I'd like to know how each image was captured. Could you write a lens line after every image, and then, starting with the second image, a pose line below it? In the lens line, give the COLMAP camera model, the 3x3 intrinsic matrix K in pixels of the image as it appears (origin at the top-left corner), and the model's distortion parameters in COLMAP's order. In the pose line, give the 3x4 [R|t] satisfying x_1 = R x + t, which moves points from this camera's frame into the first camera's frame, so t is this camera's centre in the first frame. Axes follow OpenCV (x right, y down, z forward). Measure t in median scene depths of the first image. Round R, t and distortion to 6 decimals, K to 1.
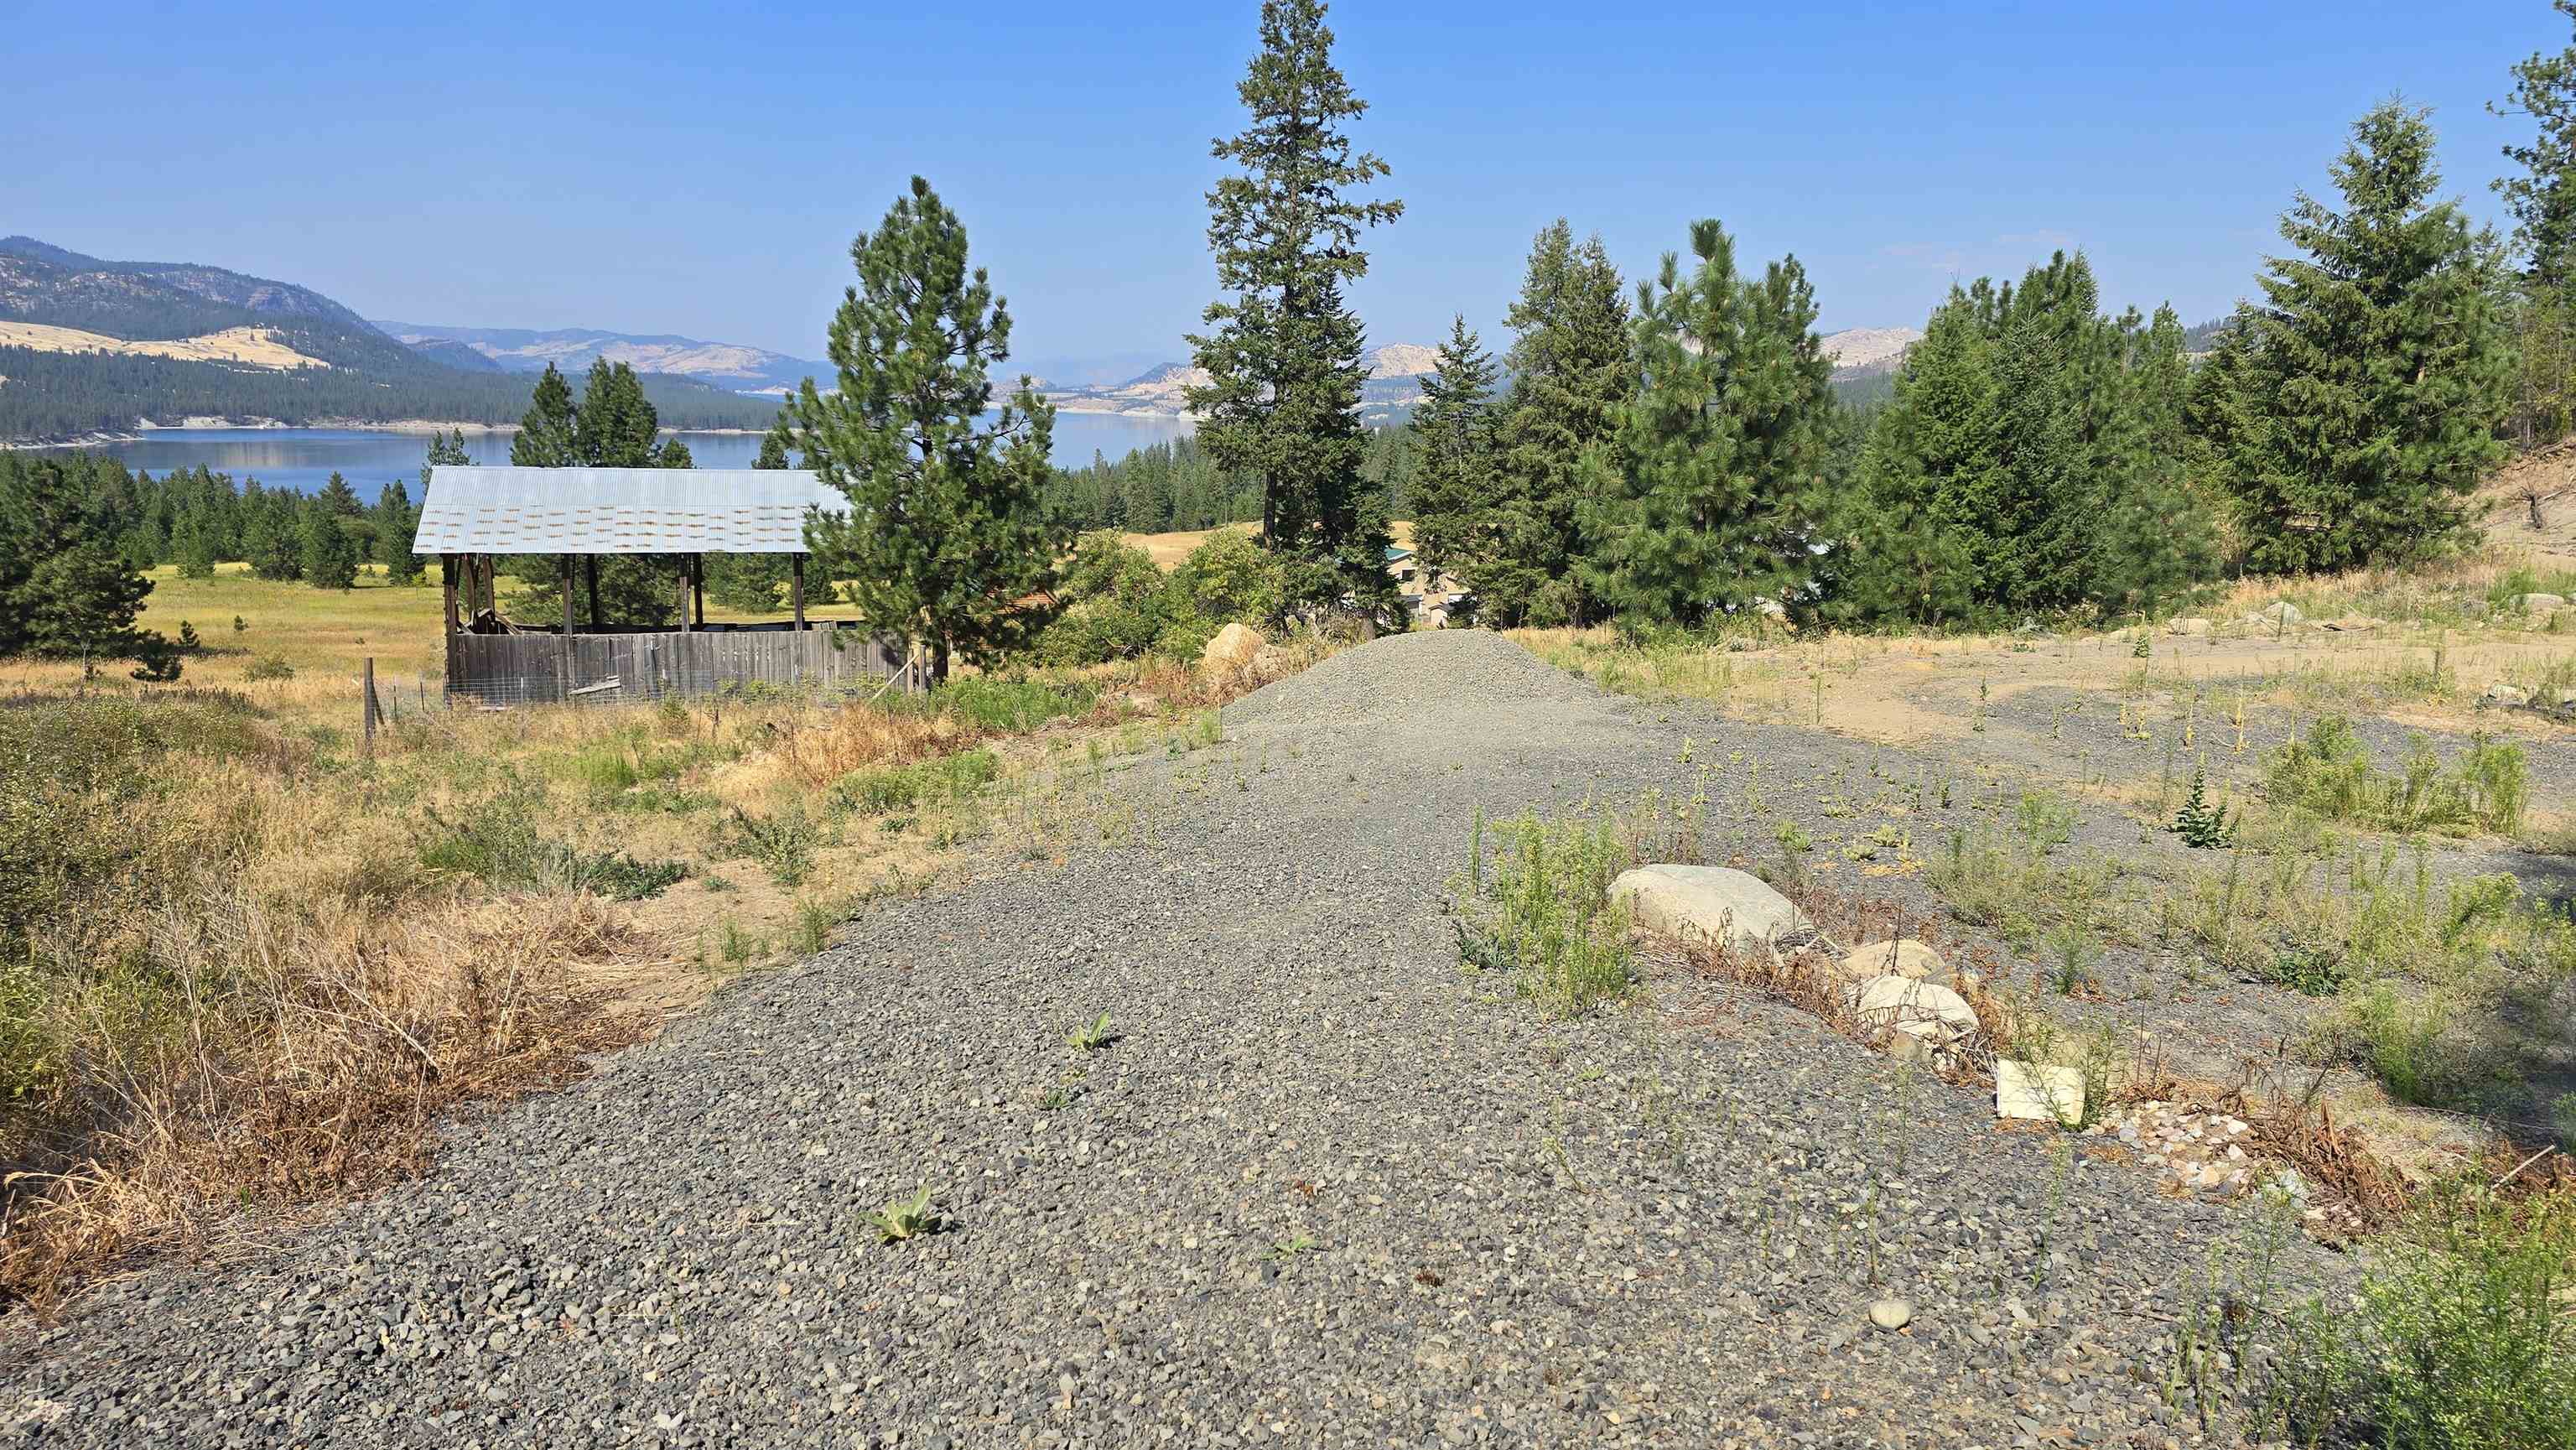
lens RADIAL K [[1728.7, 0, 1297.3], [0, 1728.7, 732.1], [0, 0, 1]] dist [0.062157, -0.052064]
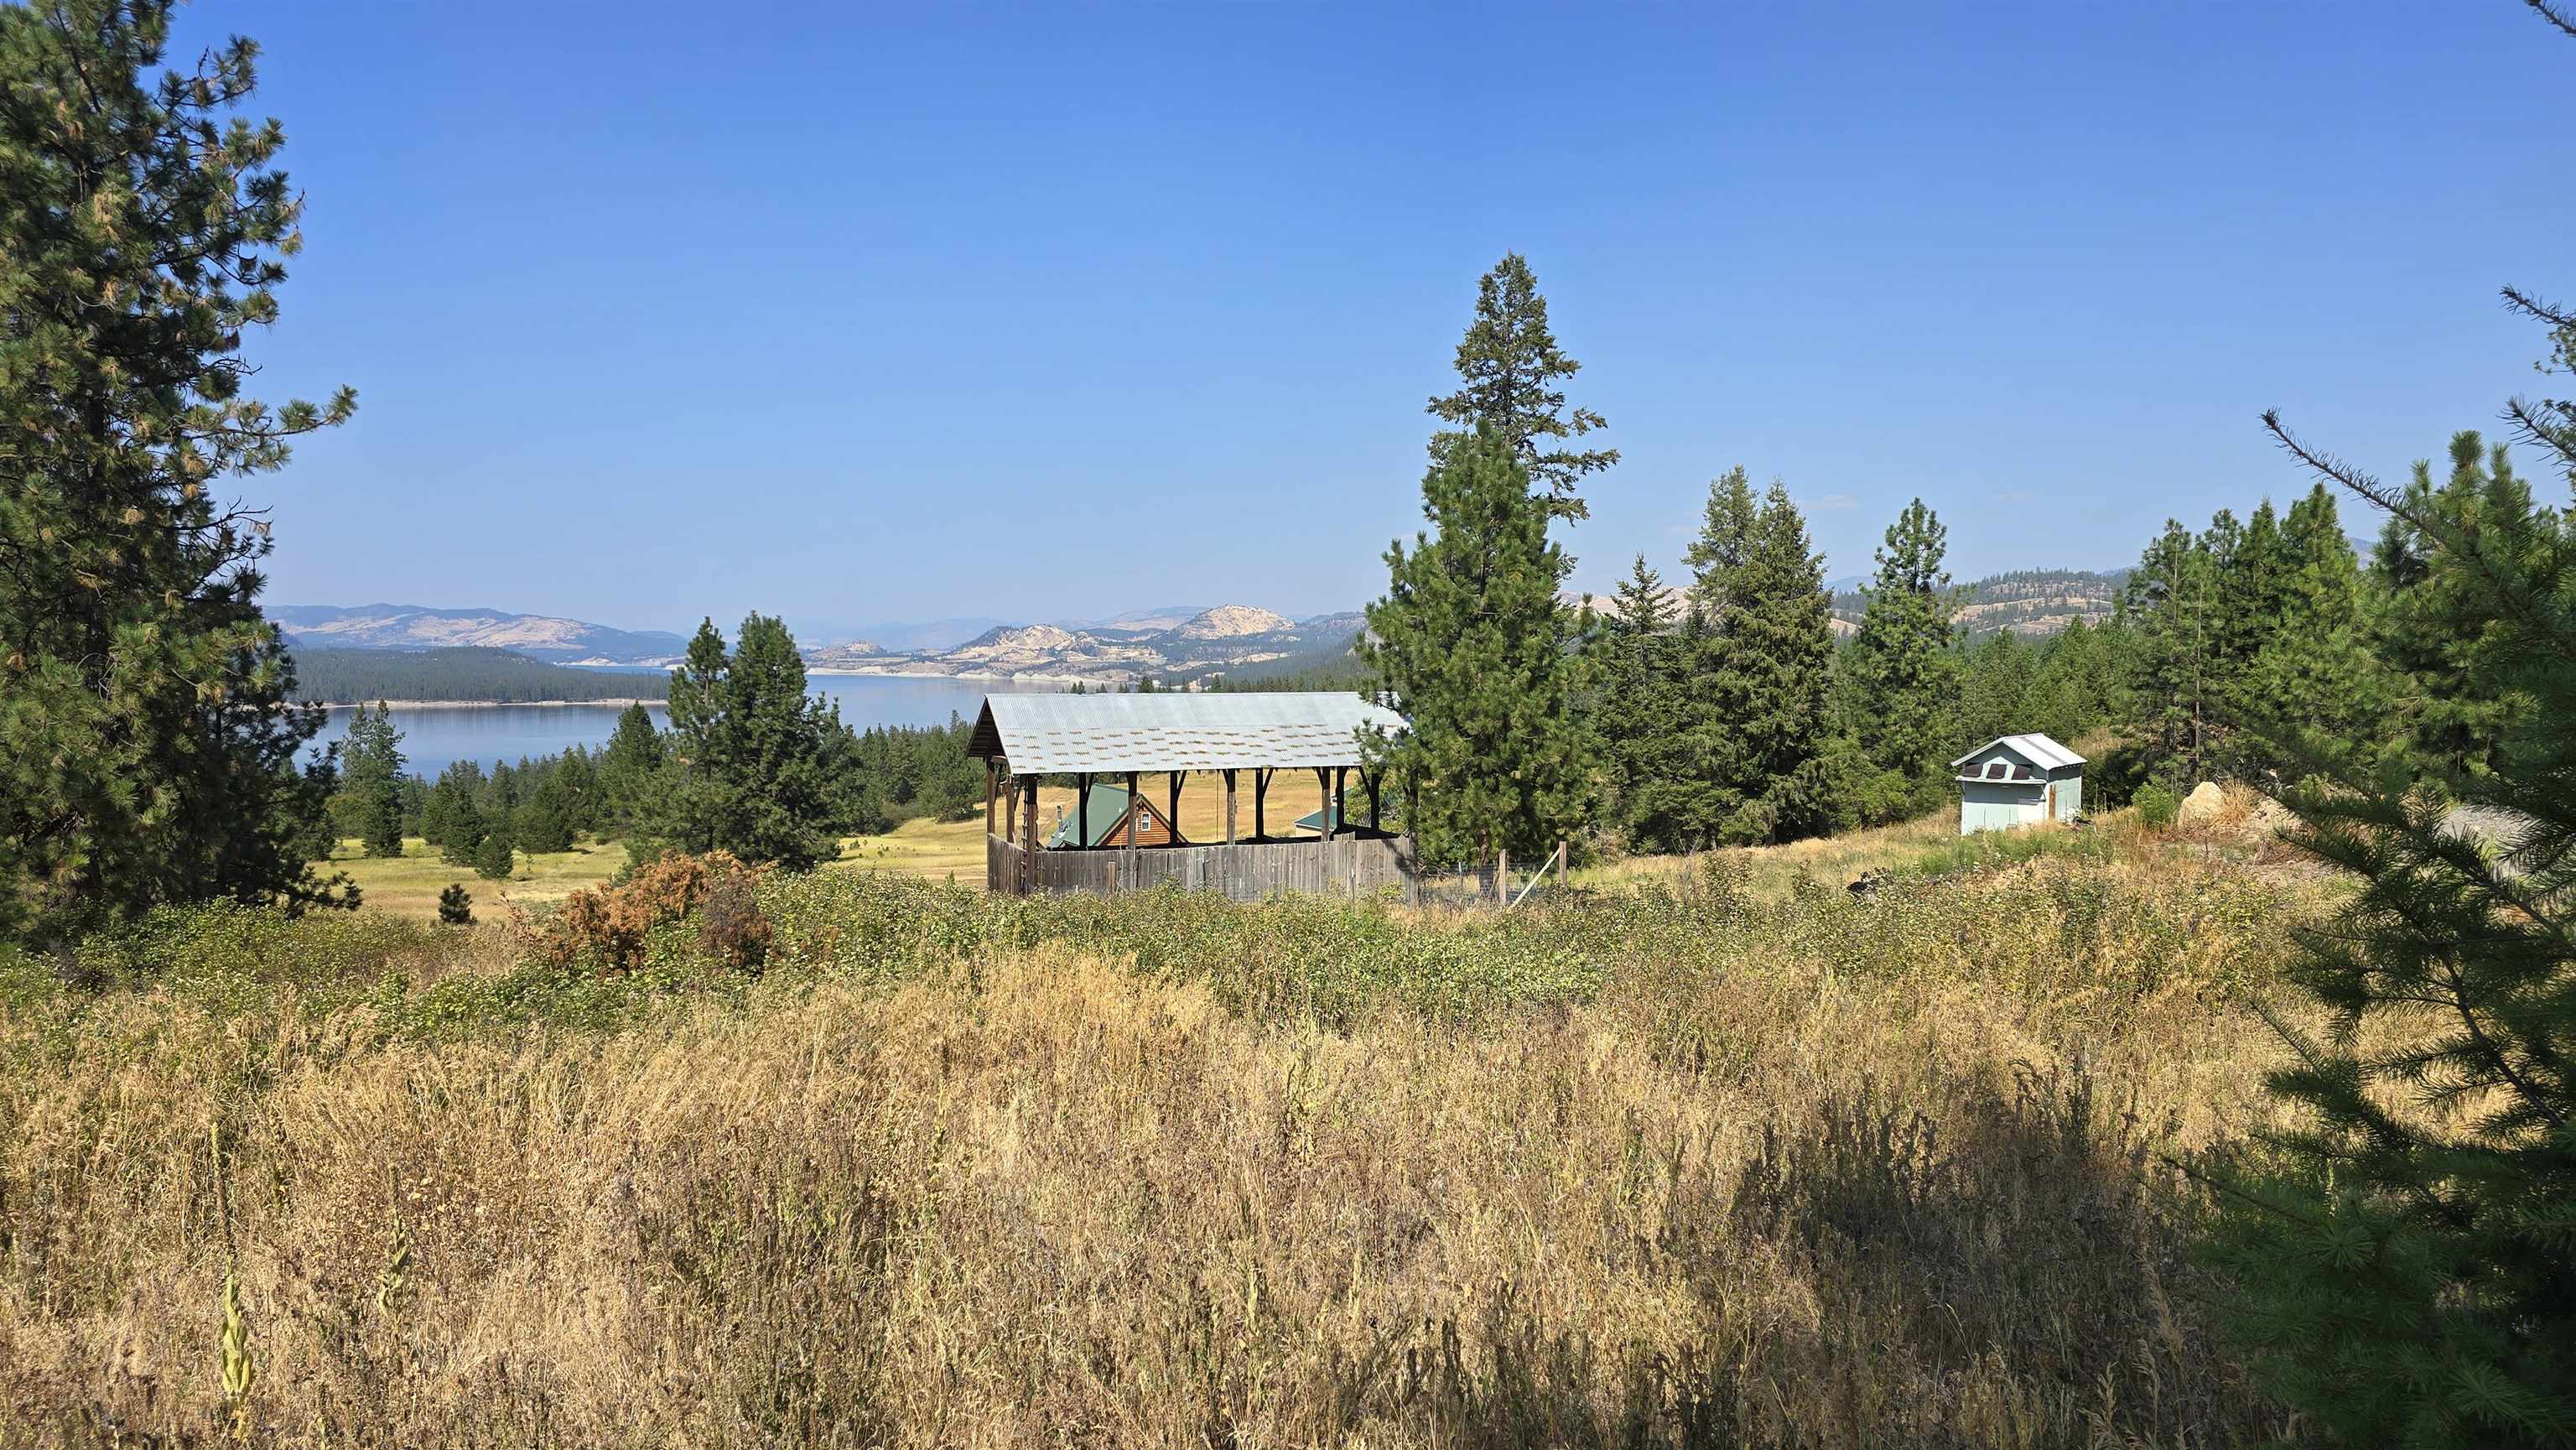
lens RADIAL K [[1728.7, 0, 1297.3], [0, 1728.7, 732.1], [0, 0, 1]] dist [0.062157, -0.052064]
pose [[0.995491, -0.021707, 0.092338, -0.230108], [0.034984, 0.988858, -0.144694, 0.014841], [-0.088168, 0.147272, 0.985159, -0.014863]]
